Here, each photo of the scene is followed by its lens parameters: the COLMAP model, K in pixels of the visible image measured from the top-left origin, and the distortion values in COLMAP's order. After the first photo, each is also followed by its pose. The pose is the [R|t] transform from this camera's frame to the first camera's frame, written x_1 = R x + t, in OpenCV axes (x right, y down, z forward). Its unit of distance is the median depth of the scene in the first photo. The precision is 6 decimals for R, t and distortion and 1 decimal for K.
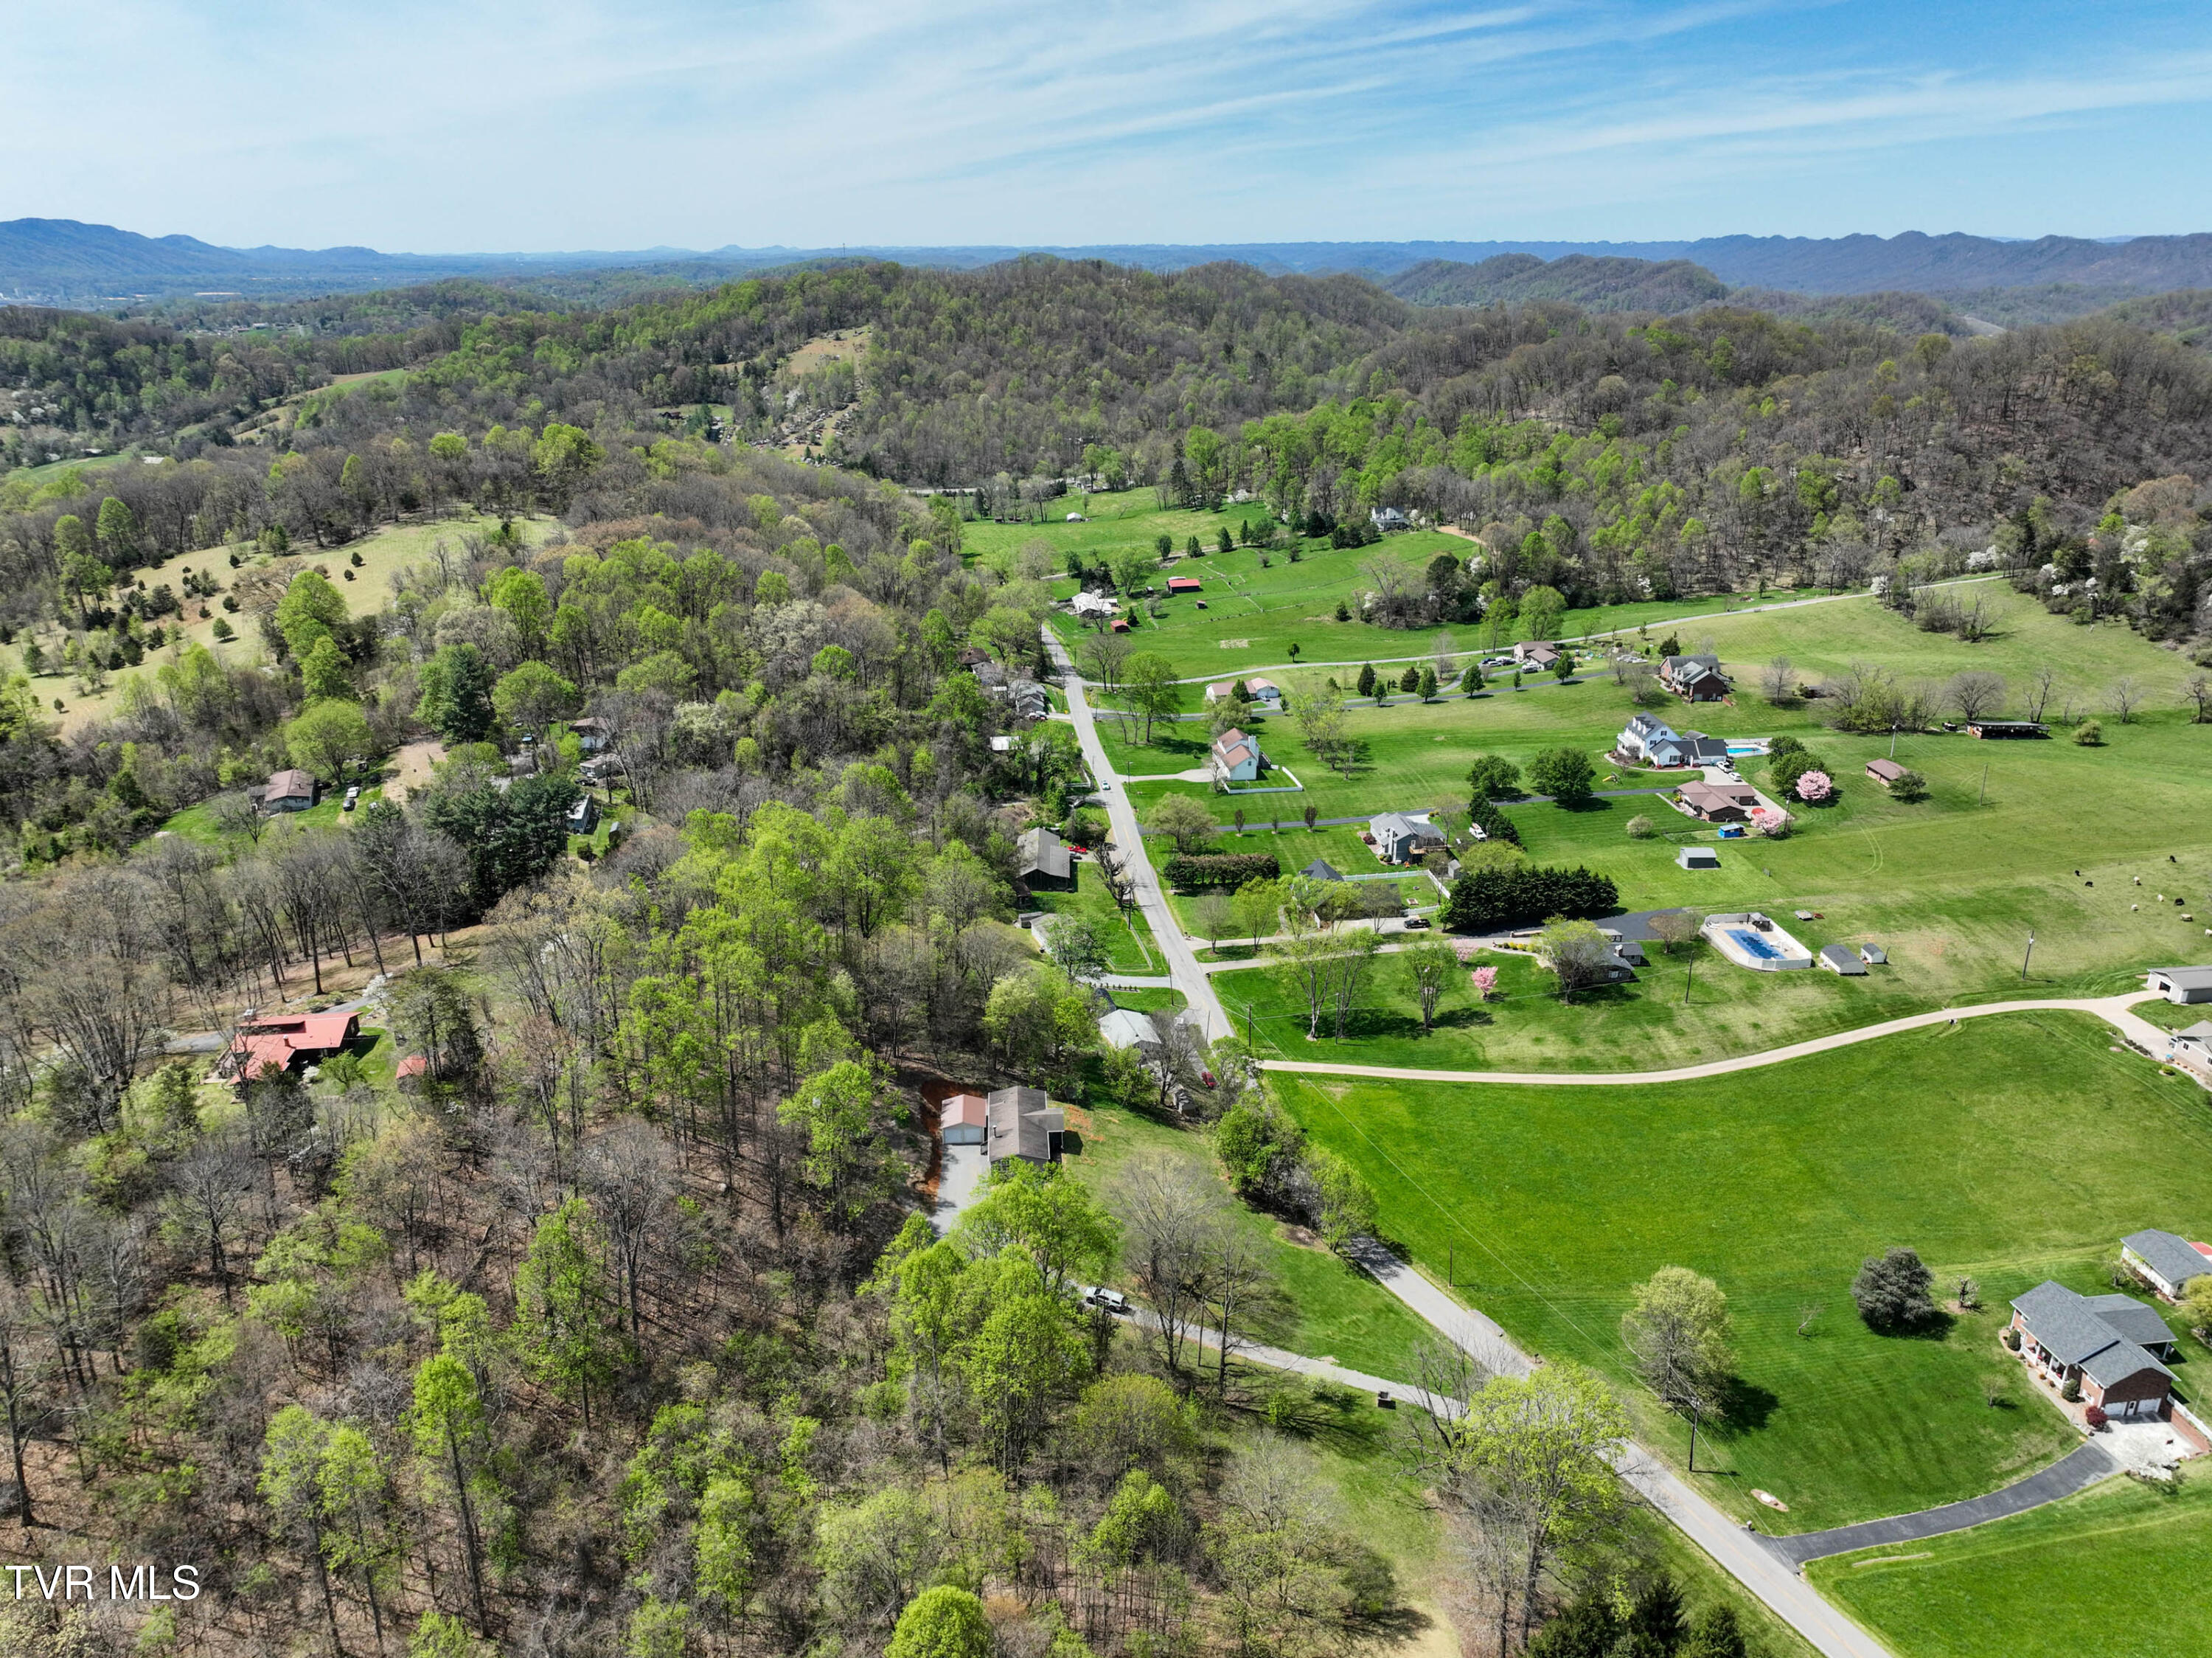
lens RADIAL K [[1552.9, 0, 1086.8], [0, 1552.9, 815.4], [0, 0, 1]] dist [0.004070, 0.014665]
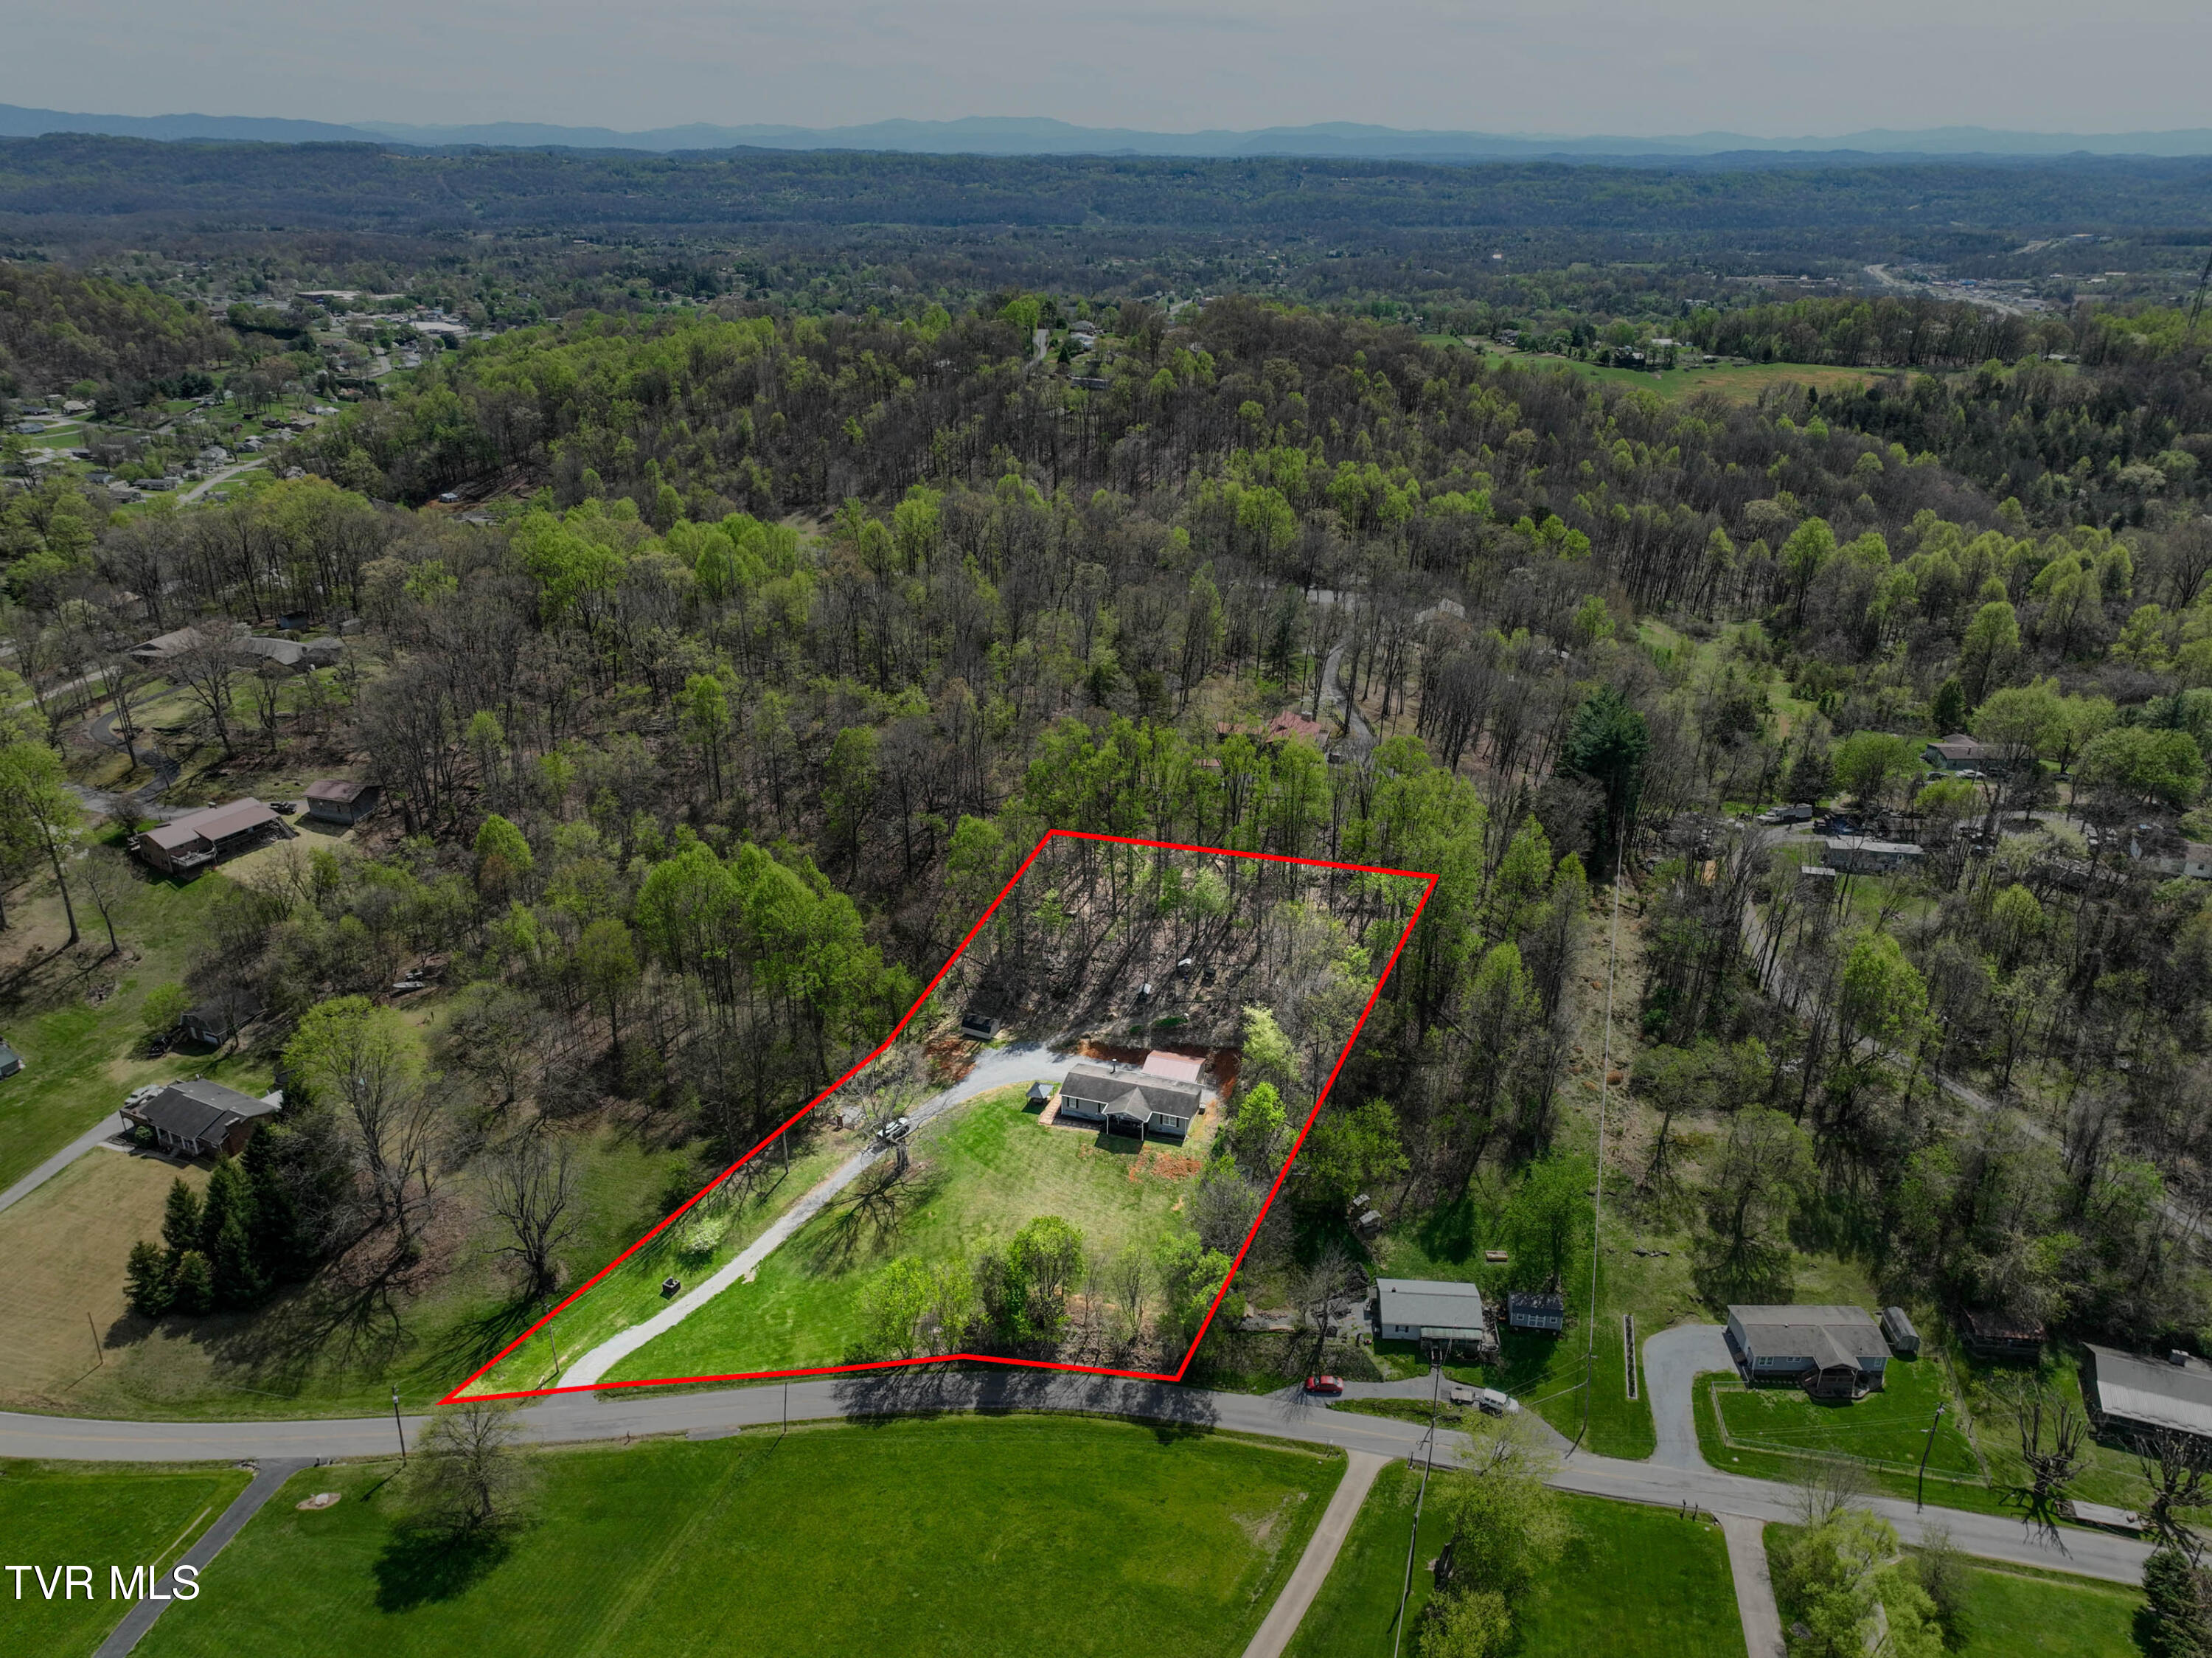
lens RADIAL K [[1552.9, 0, 1107.0], [0, 1552.9, 836.7], [0, 0, 1]] dist [0.004070, 0.014665]
pose [[-0.362299, 0.388597, -0.847191, 0.811396], [-0.318221, 0.802755, 0.504301, -0.455283], [0.876057, 0.452301, -0.167178, 1.244708]]
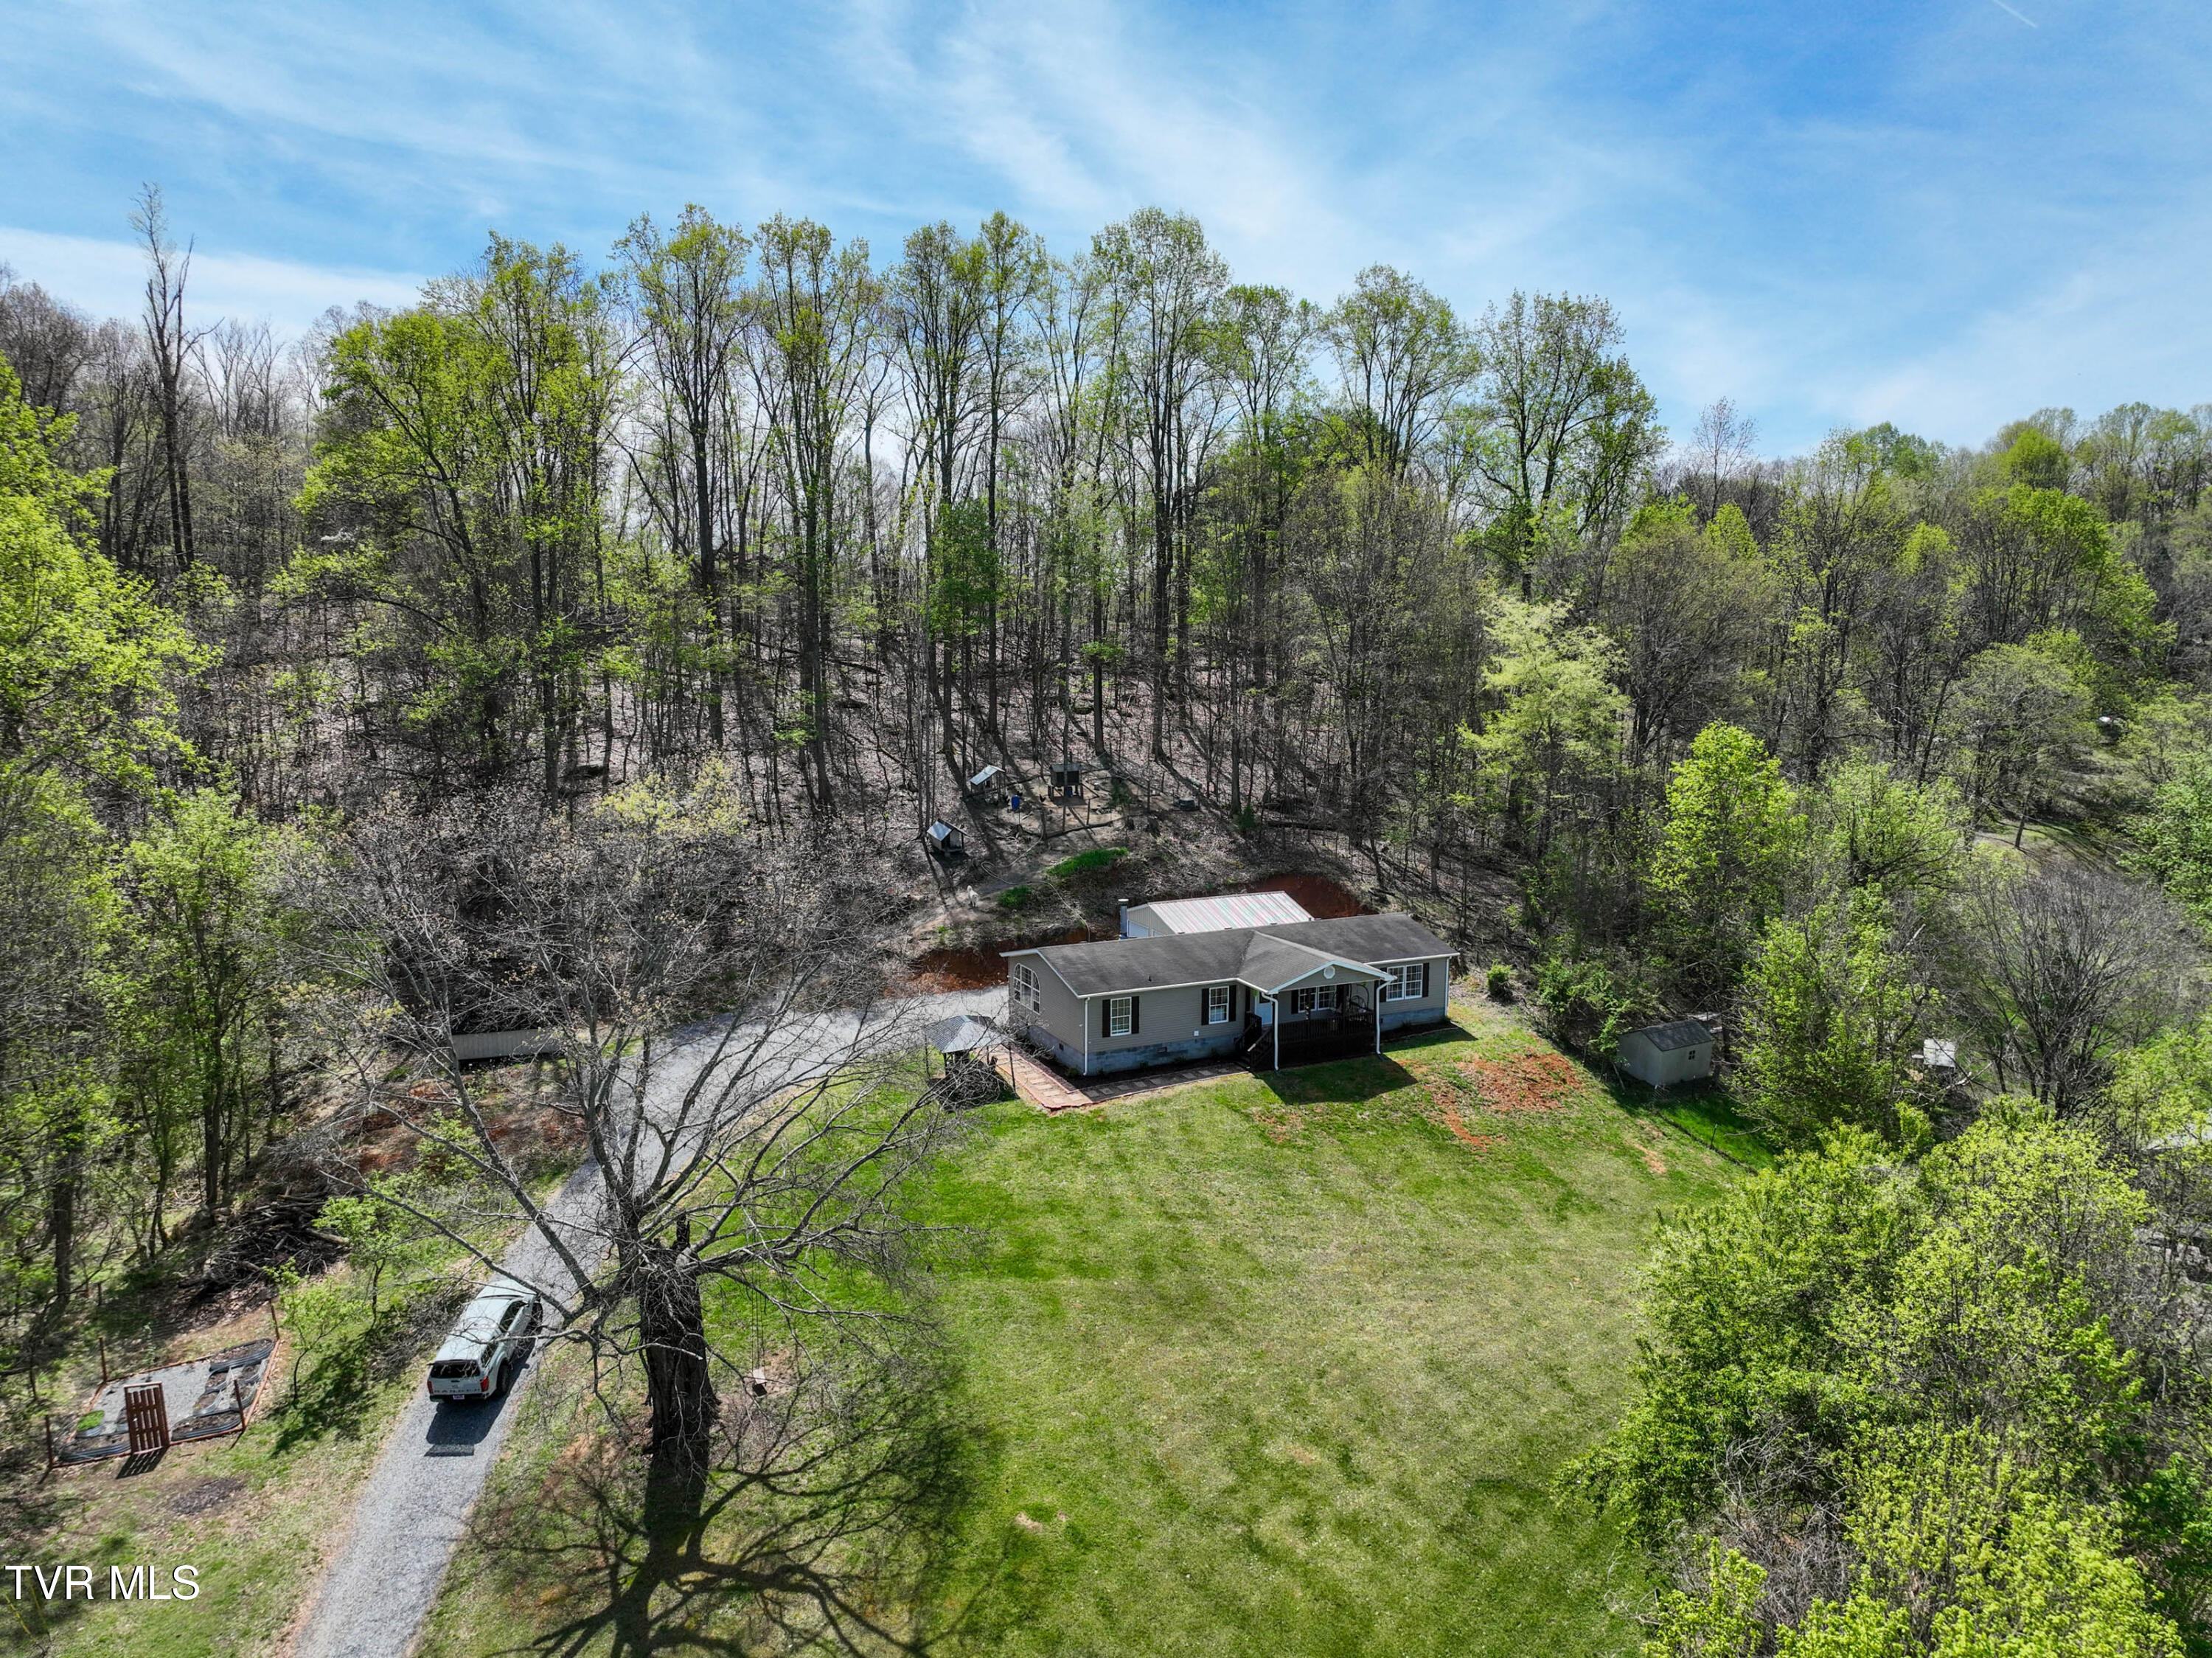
lens RADIAL K [[1552.9, 0, 1114.0], [0, 1552.9, 828.2], [0, 0, 1]] dist [0.004070, 0.014665]
pose [[0.385257, 0.144485, -0.911428, 0.255428], [-0.327775, 0.944689, 0.011208, 0.209655], [0.862636, 0.294426, 0.411307, 0.983158]]
